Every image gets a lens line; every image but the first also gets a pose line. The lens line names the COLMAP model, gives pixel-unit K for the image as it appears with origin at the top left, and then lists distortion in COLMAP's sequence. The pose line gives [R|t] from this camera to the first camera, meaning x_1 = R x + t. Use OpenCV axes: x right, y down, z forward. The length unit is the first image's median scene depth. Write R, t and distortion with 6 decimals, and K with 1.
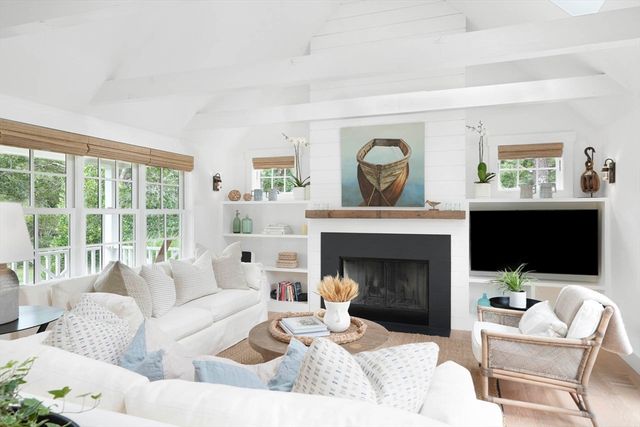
lens RADIAL K [[372.2, 0, 321.4], [0, 372.2, 213.3], [0, 0, 1]] dist [0.039606, 0.000244]
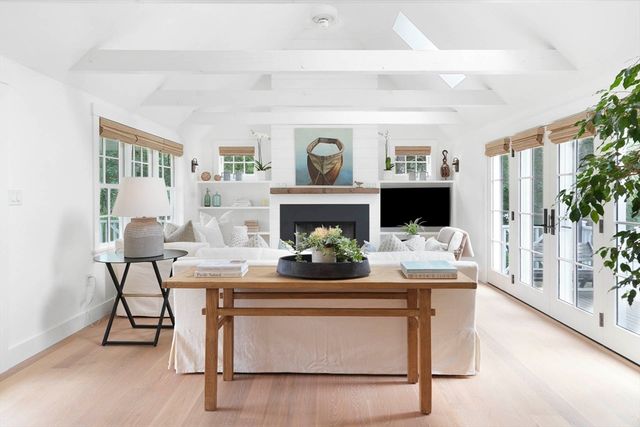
lens RADIAL K [[336.8, 0, 319.0], [0, 336.8, 198.2], [0, 0, 1]] dist [0.031063, 0.000127]
pose [[0.950143, -0.007661, 0.311721, -0.262170], [0.004351, 0.999927, 0.011312, 0.016719], [-0.311784, -0.009392, 0.950106, -0.222911]]
